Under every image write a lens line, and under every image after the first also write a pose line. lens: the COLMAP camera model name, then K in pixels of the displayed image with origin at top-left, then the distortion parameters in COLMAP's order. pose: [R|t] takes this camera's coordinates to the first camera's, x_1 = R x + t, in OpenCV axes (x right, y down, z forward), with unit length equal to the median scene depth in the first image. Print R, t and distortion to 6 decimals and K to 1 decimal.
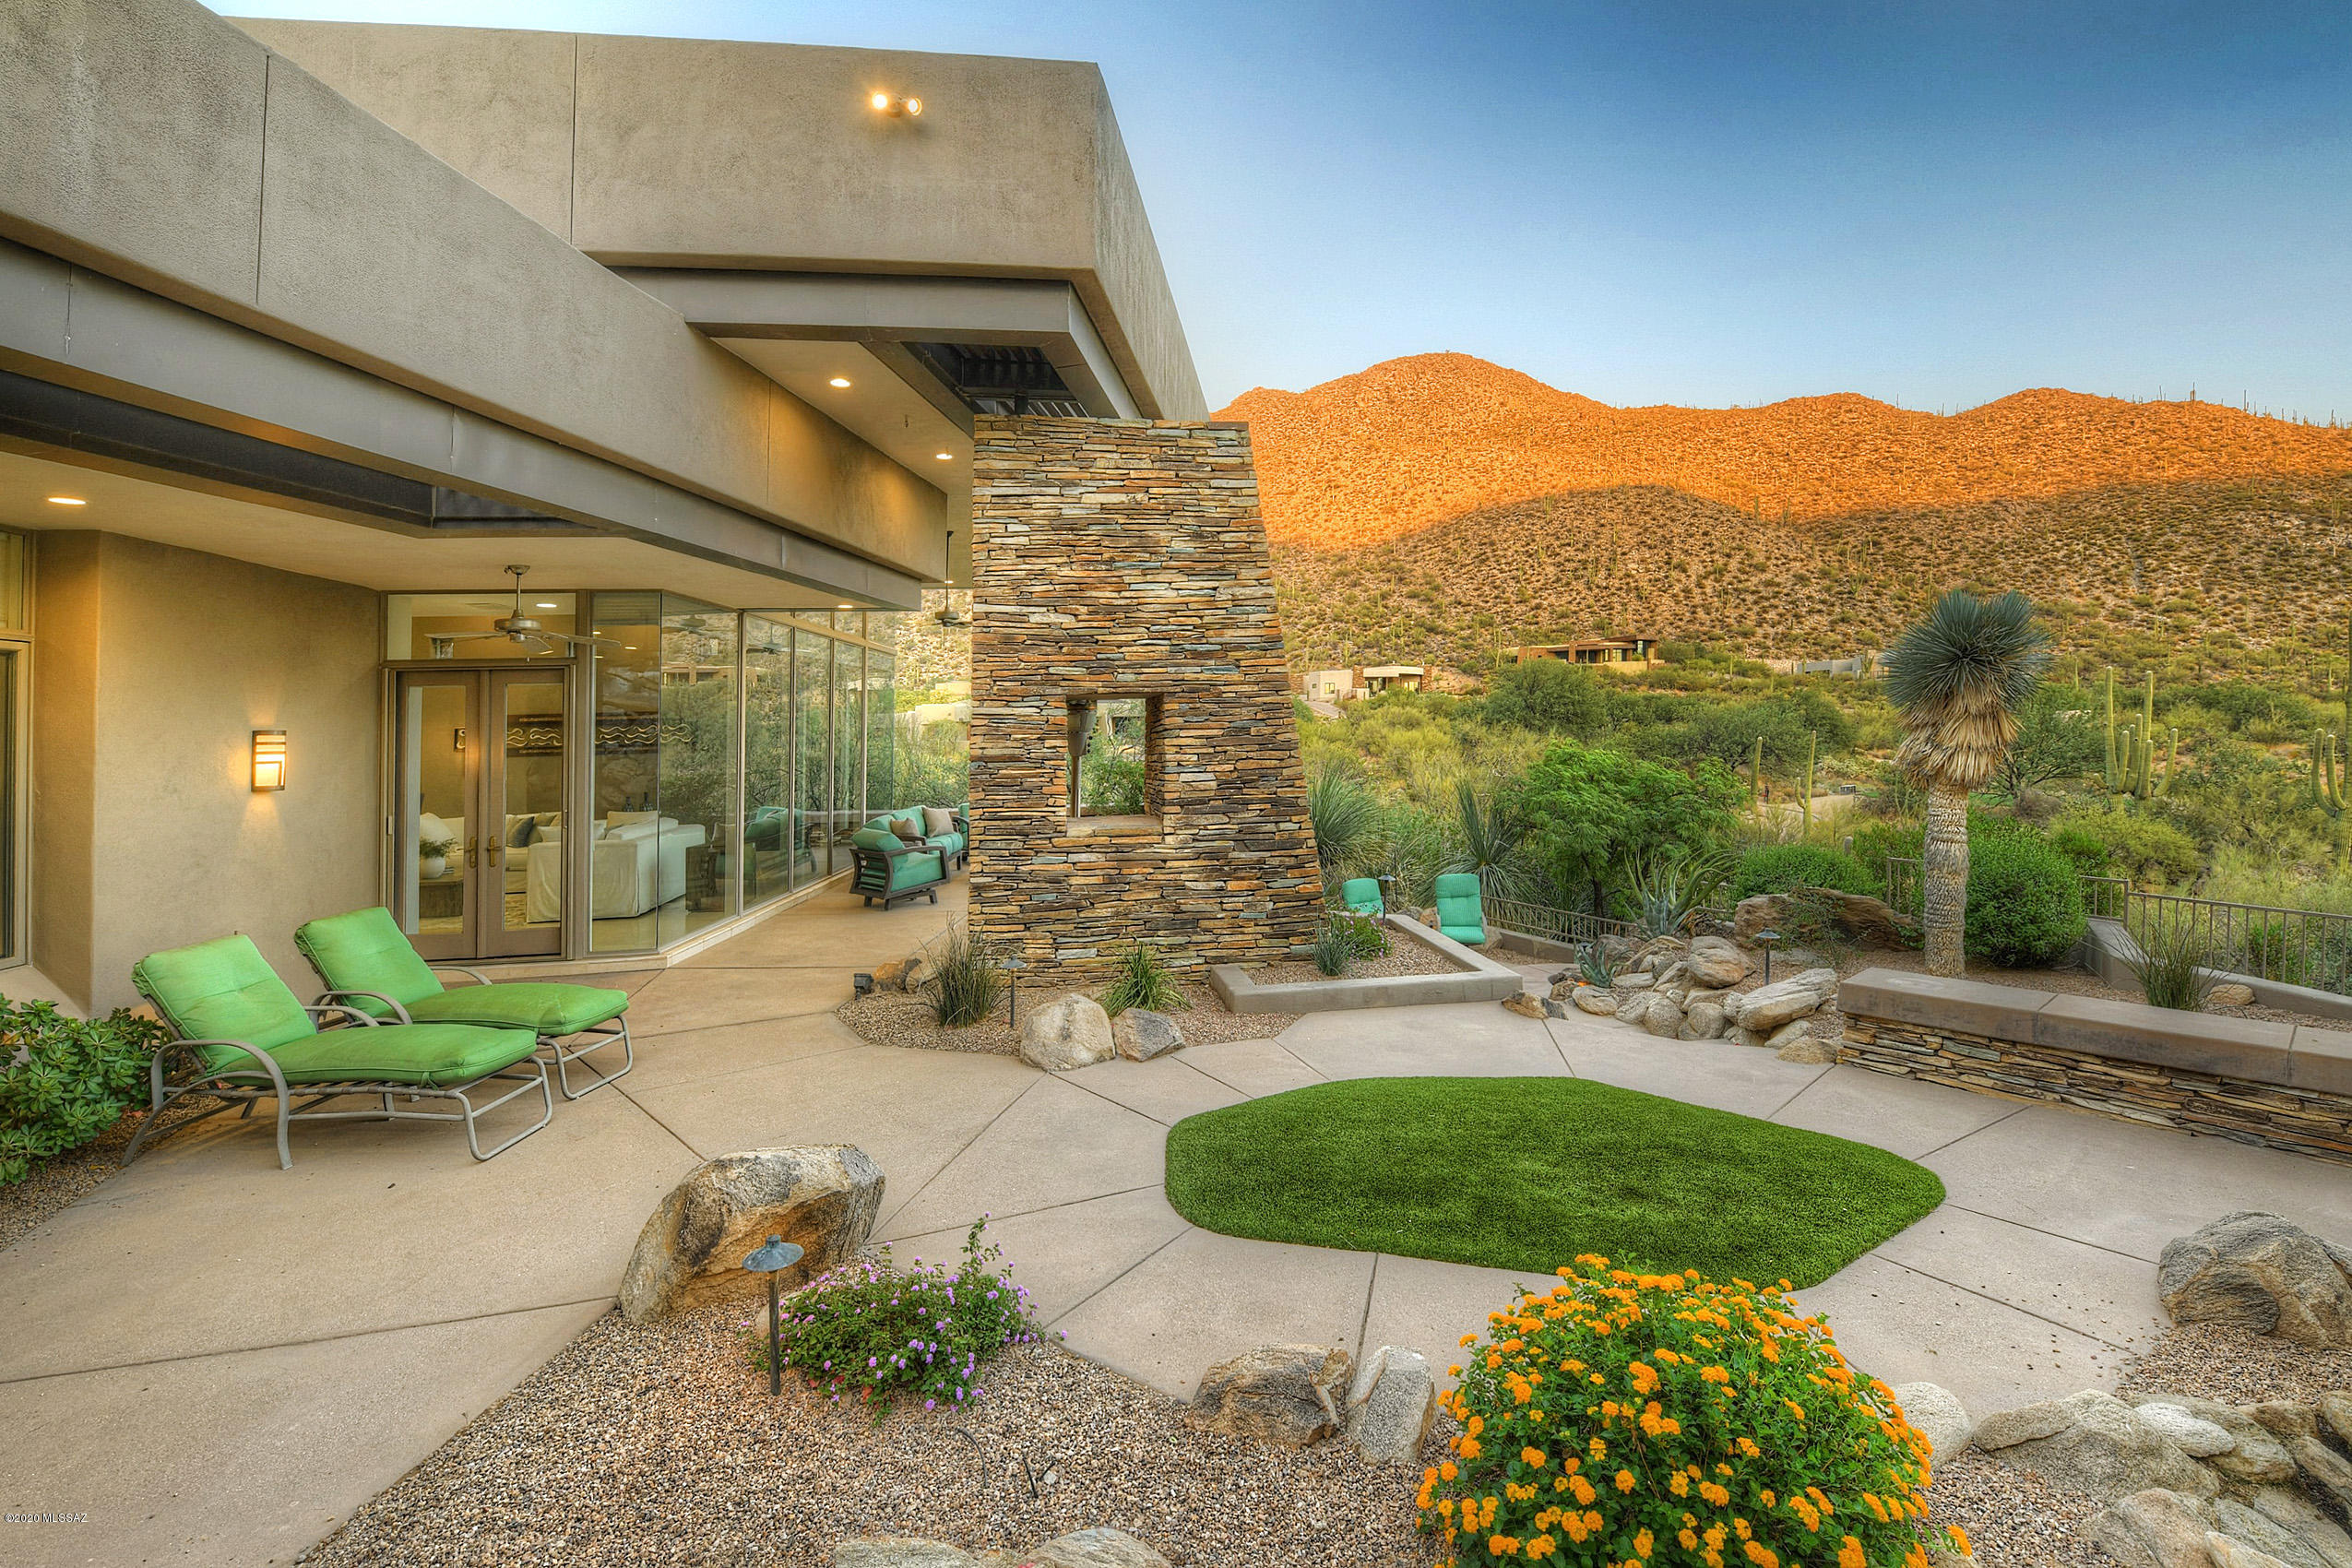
lens RADIAL K [[1016.4, 0, 1139.4], [0, 1016.4, 763.1], [0, 0, 1]] dist [-0.009038, -0.003776]
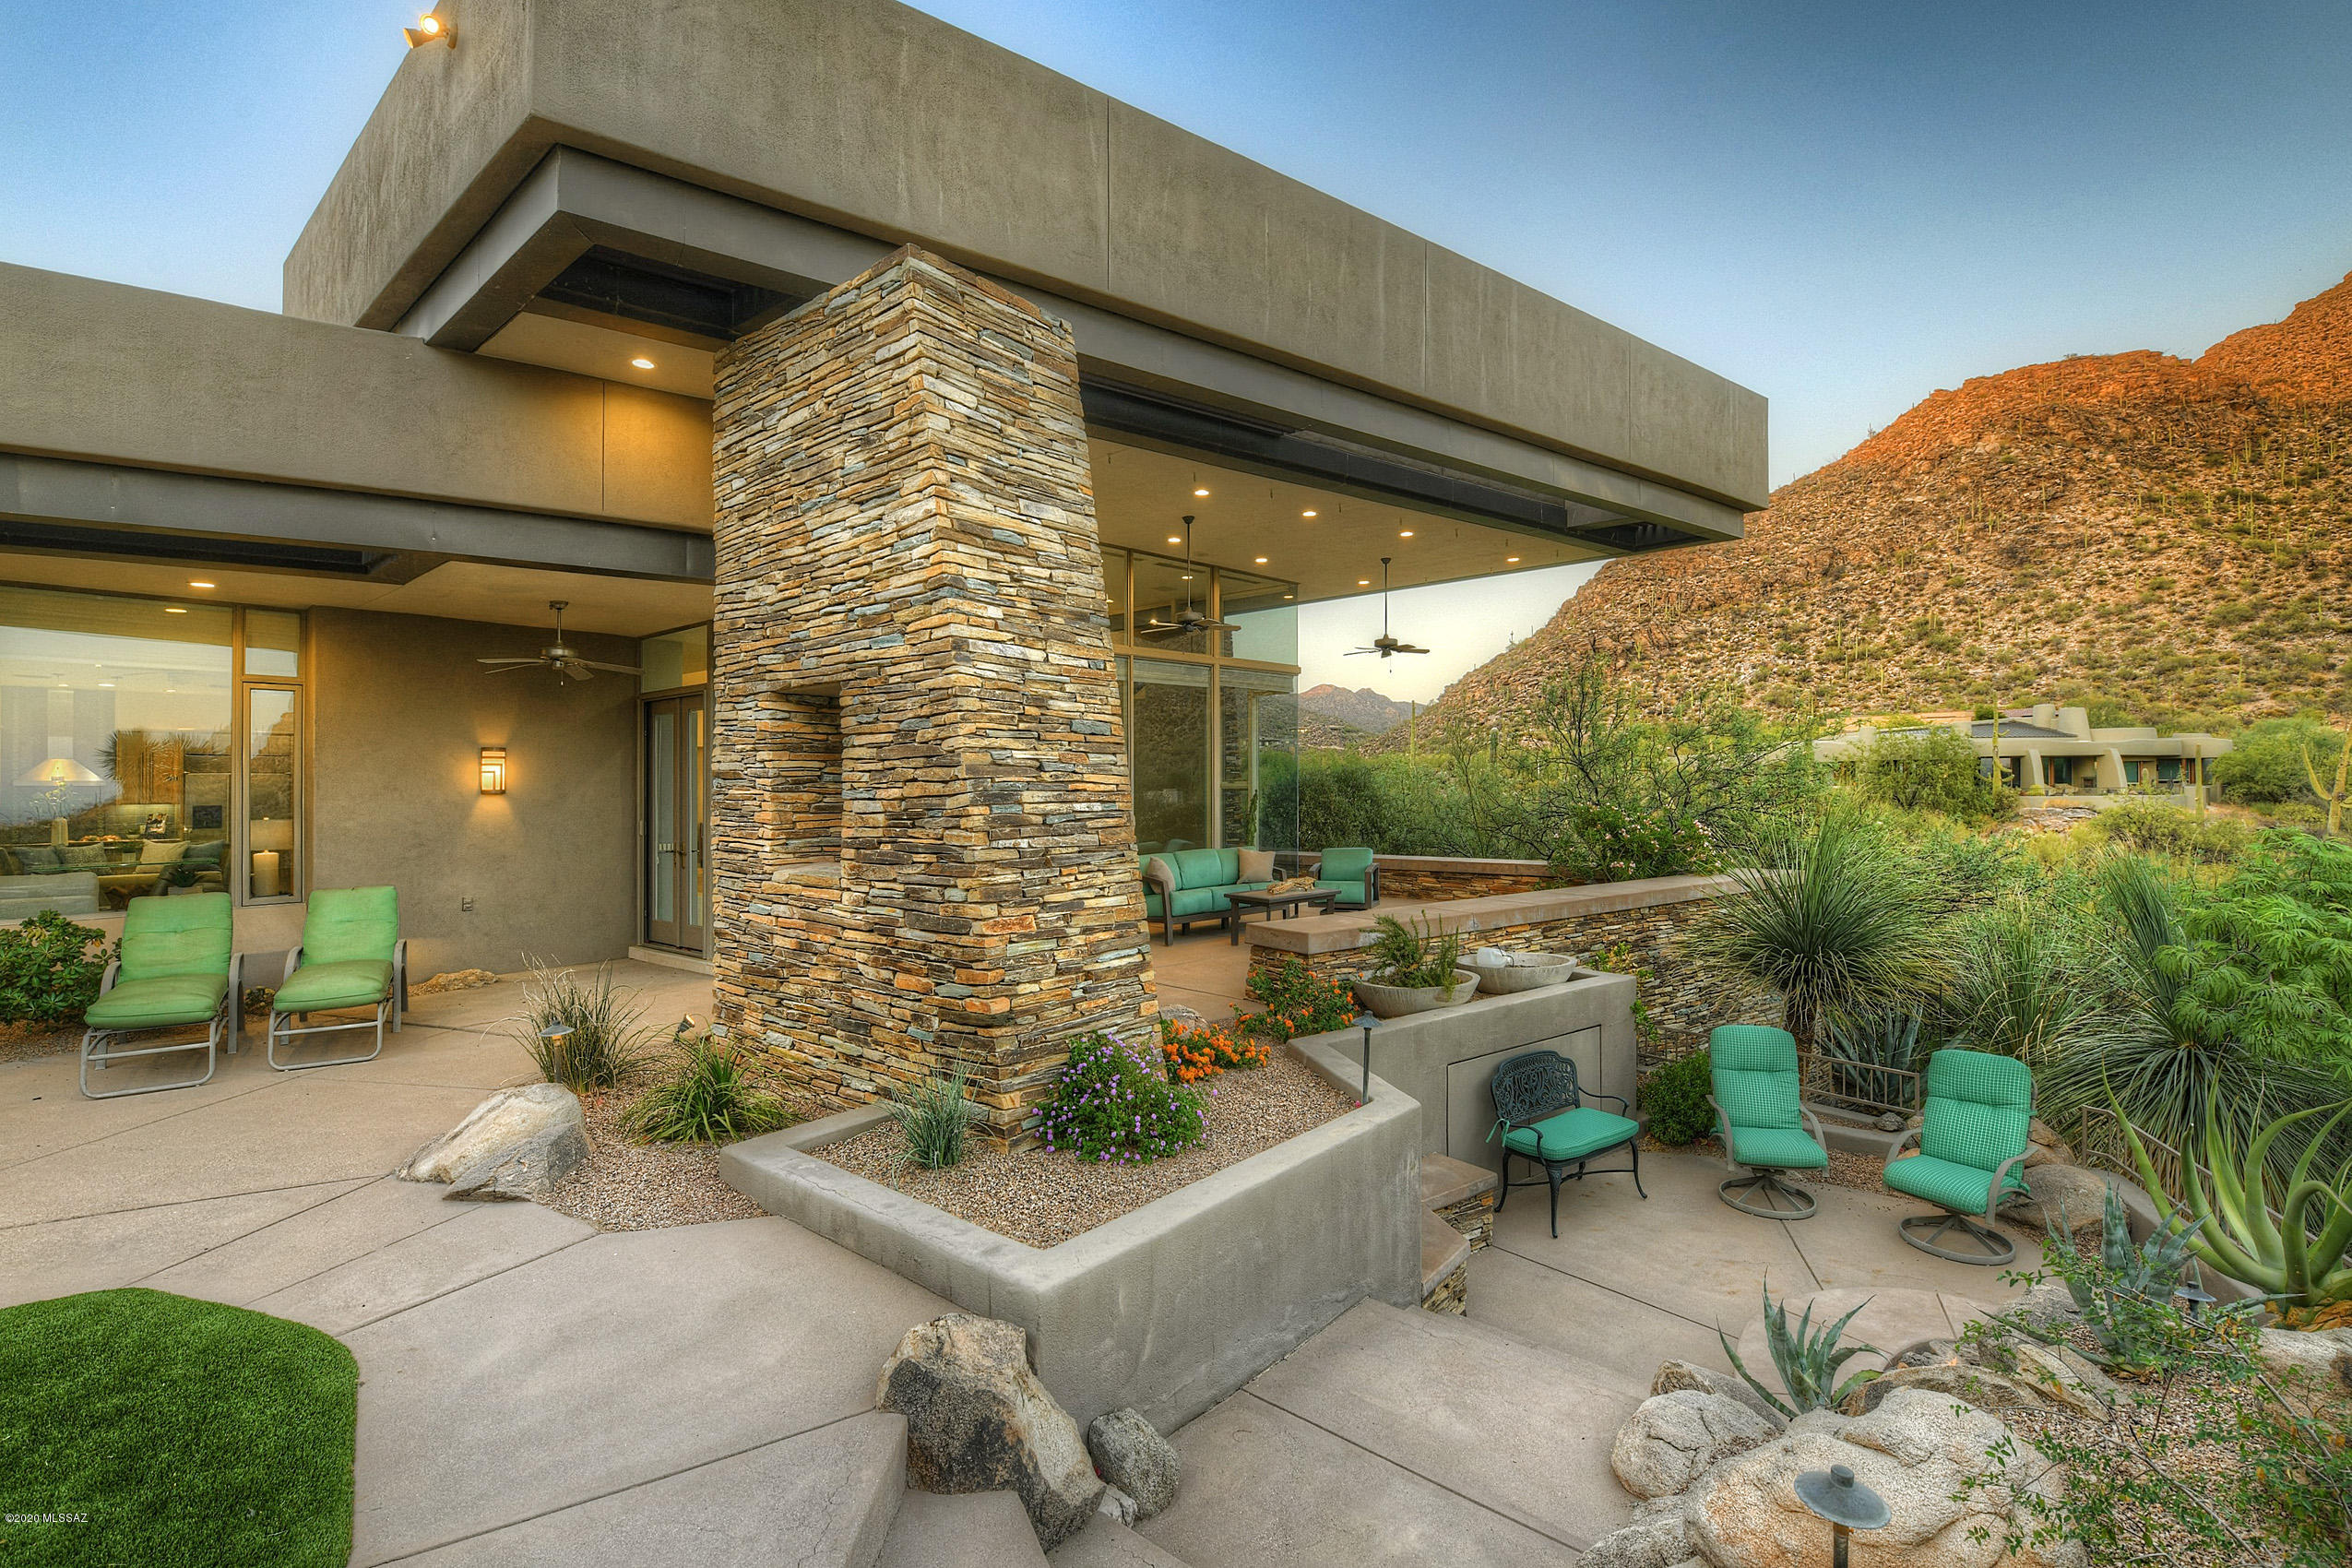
lens RADIAL K [[1016.4, 0, 1238.3], [0, 1016.4, 778.6], [0, 0, 1]] dist [-0.009038, -0.003776]
pose [[0.701610, 0.010854, -0.712478, 0.701056], [-0.031477, 0.999380, -0.015772, -0.001630], [0.711865, 0.033493, 0.701517, 0.715655]]
